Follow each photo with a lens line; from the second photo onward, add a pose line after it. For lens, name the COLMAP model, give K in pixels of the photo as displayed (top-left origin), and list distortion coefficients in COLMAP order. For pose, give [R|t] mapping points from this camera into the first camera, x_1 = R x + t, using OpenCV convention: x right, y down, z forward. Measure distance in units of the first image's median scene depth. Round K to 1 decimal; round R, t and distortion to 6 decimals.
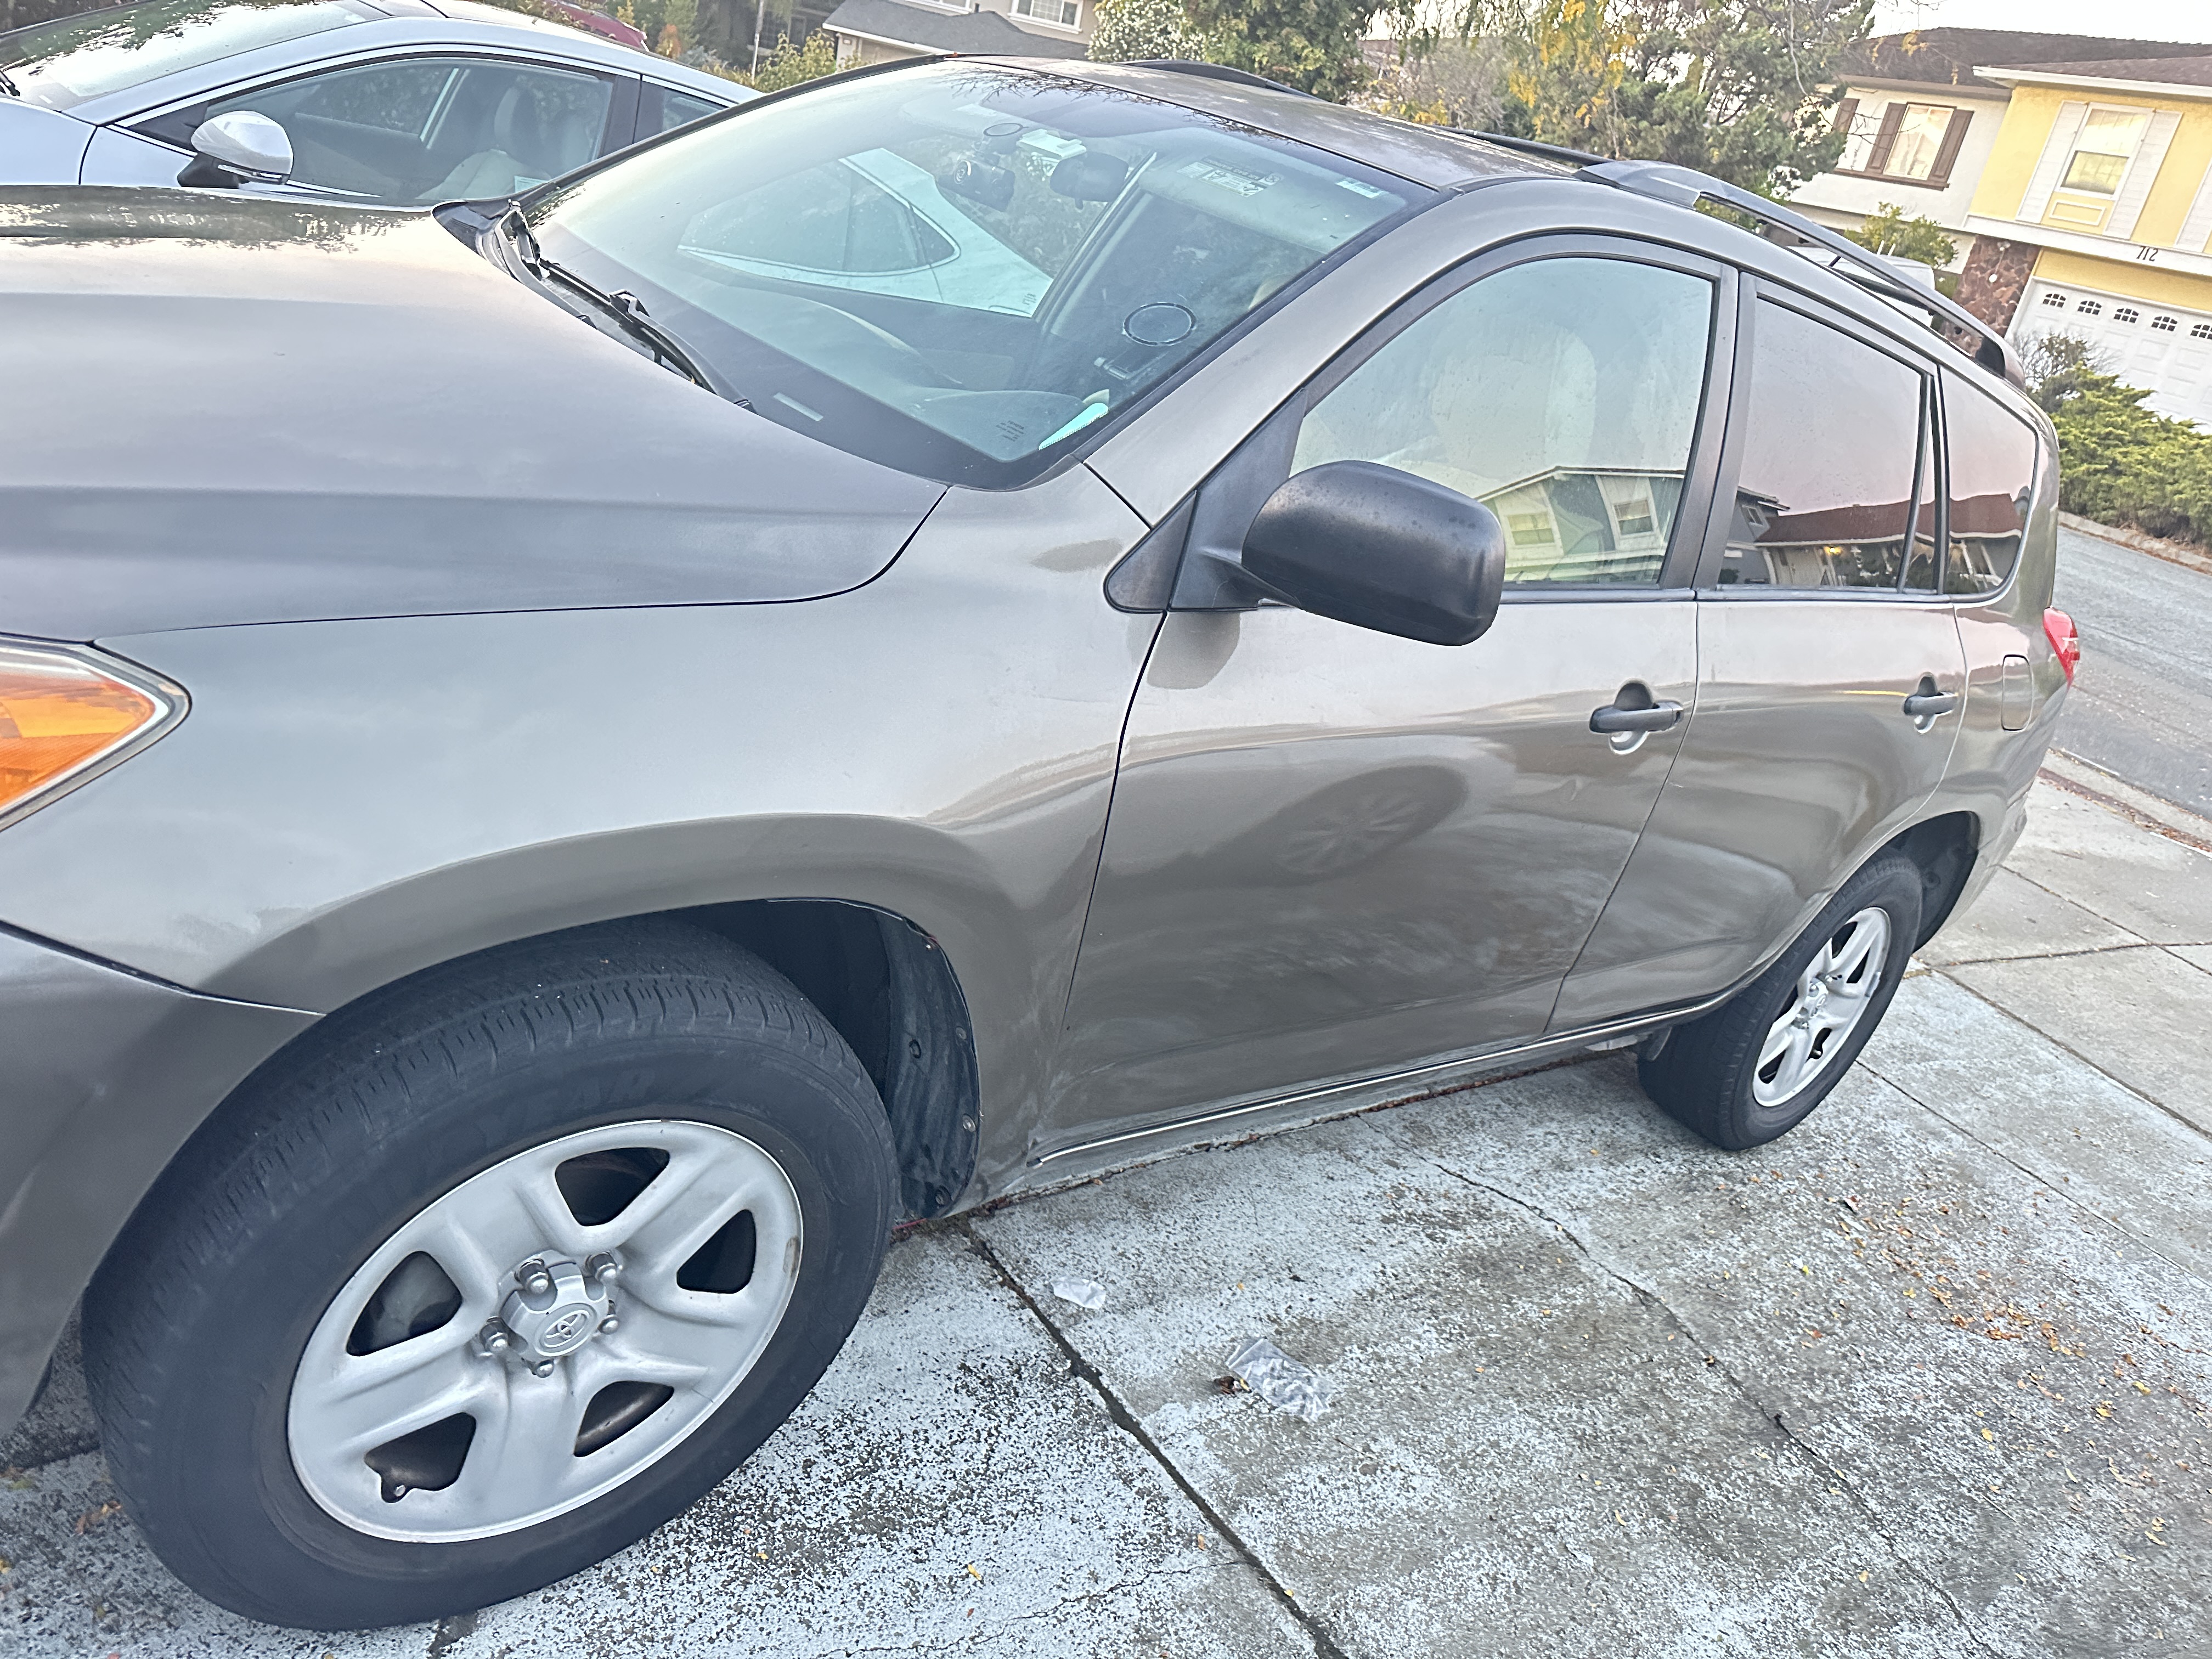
lens RADIAL K [[1568.8, 0, 1106.0], [0, 1568.8, 829.5], [0, 0, 1]] dist [0.024202, -0.001159]
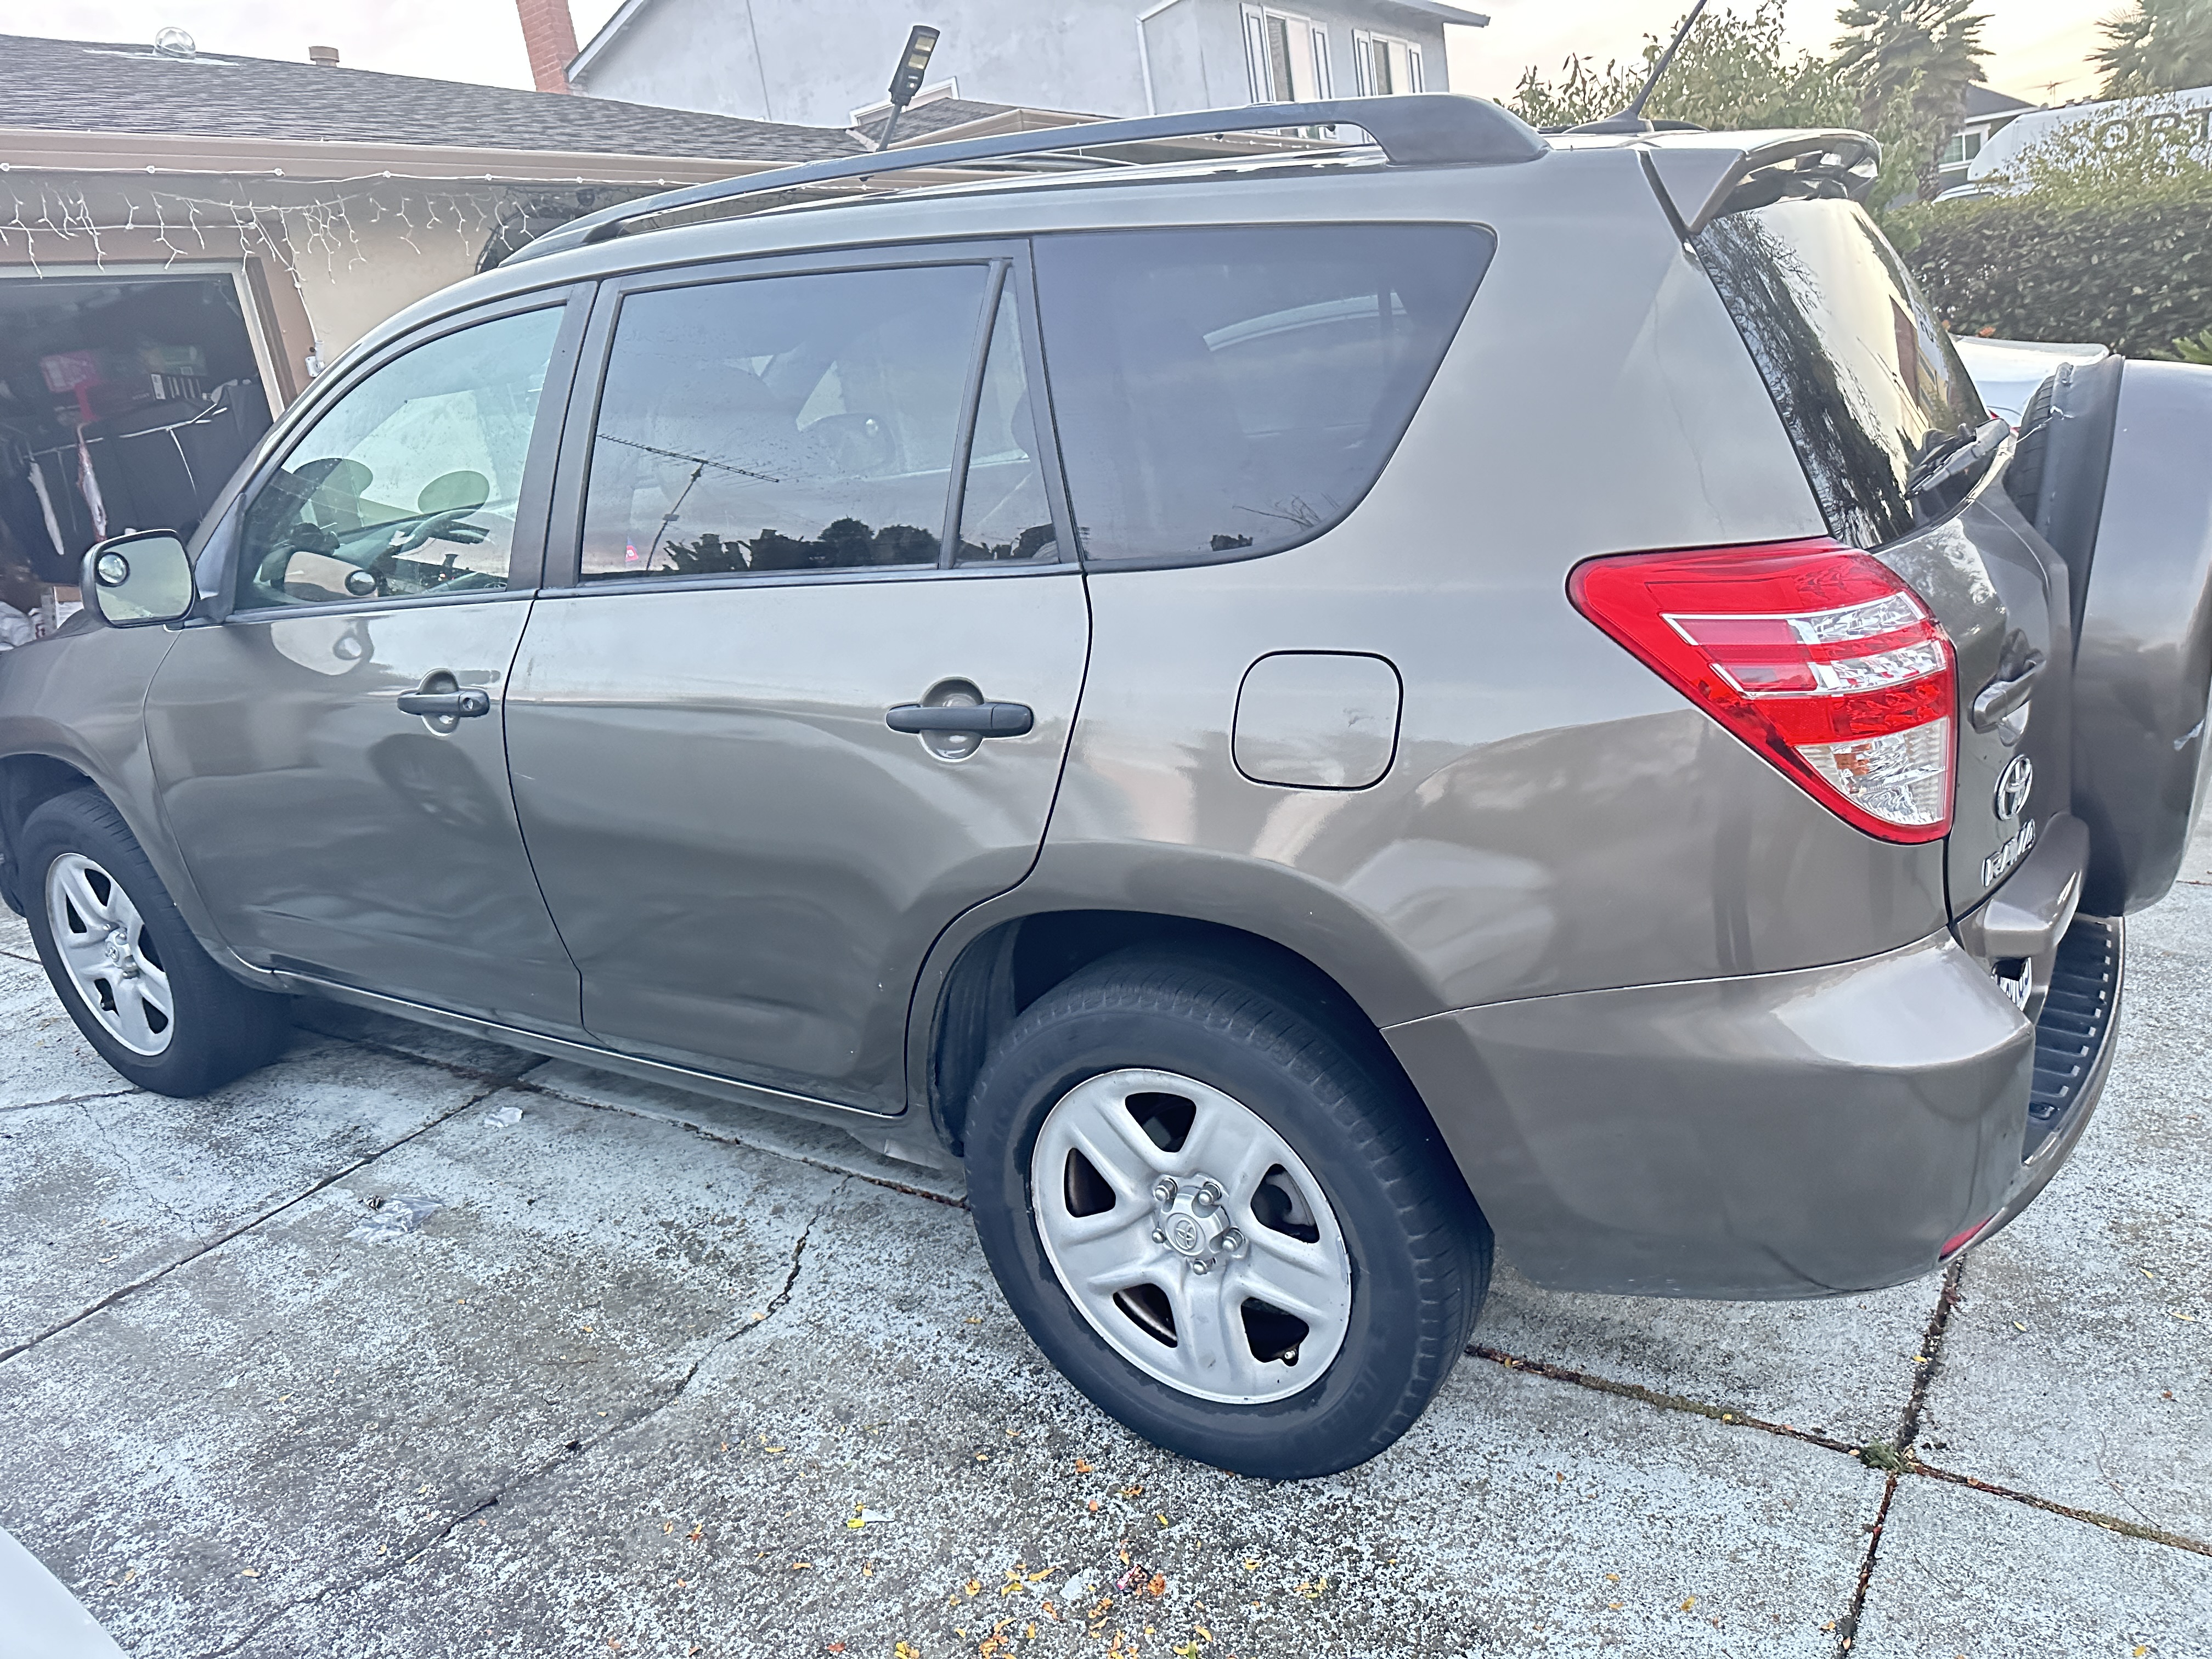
lens RADIAL K [[1510.2, 0, 1106.0], [0, 1510.2, 829.5], [0, 0, 1]] dist [0.001125, 0.004108]
pose [[0.277136, -0.008911, -0.960789, 1.490298], [-0.178587, 0.982055, -0.060621, -0.001714], [0.944088, 0.188385, 0.270571, 1.152657]]
